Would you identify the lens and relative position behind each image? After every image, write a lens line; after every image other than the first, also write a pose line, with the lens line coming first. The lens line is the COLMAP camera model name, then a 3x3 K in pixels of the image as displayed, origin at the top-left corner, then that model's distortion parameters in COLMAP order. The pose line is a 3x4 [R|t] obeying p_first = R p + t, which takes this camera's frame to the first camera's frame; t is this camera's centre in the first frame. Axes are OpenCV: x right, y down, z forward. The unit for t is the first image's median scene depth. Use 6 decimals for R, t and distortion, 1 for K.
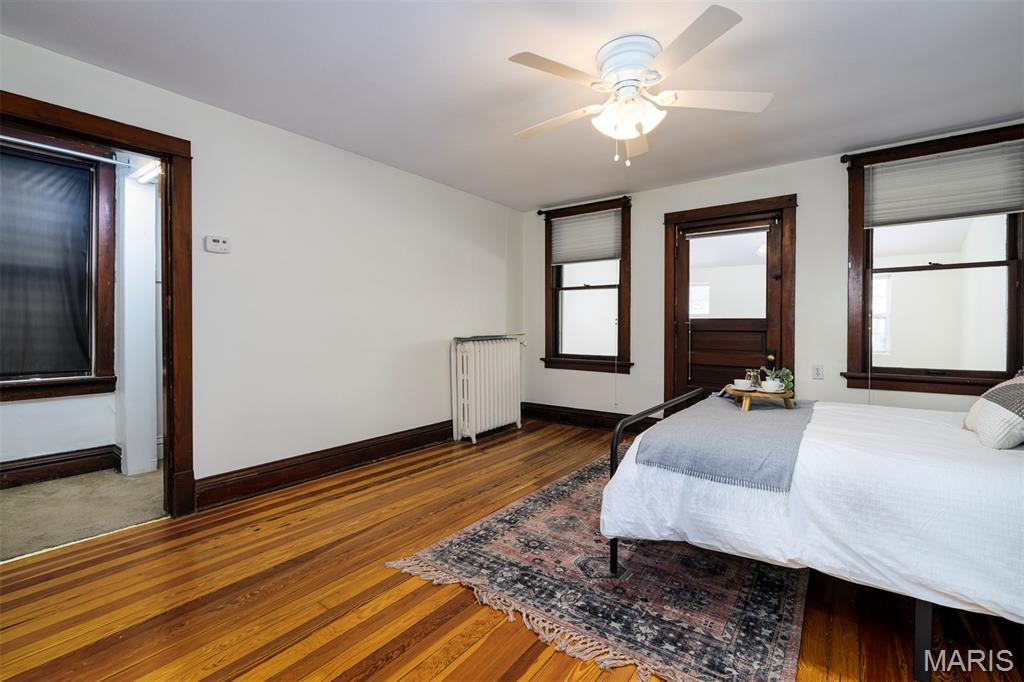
lens RADIAL K [[464.7, 0, 516.1], [0, 464.7, 333.2], [0, 0, 1]] dist [0.001670, 0.000680]
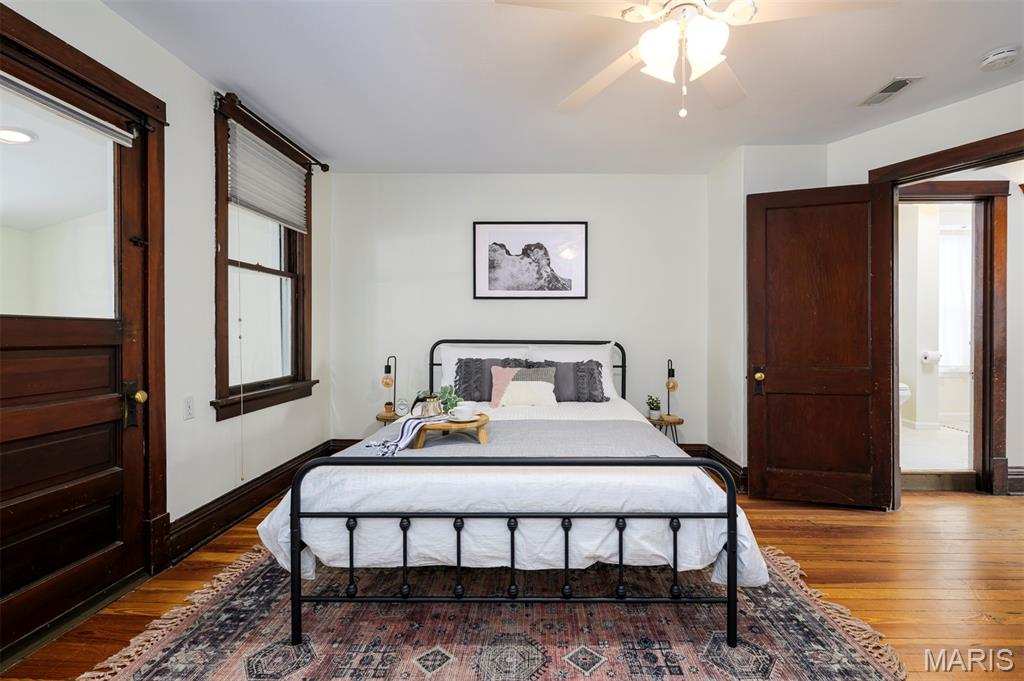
lens RADIAL K [[464.7, 0, 522.3], [0, 464.7, 335.9], [0, 0, 1]] dist [0.001670, 0.000680]
pose [[-0.589219, -0.010999, 0.807899, -0.242592], [0.008460, 0.999769, 0.019781, -0.042487], [-0.807929, 0.018491, -0.588989, 1.943635]]
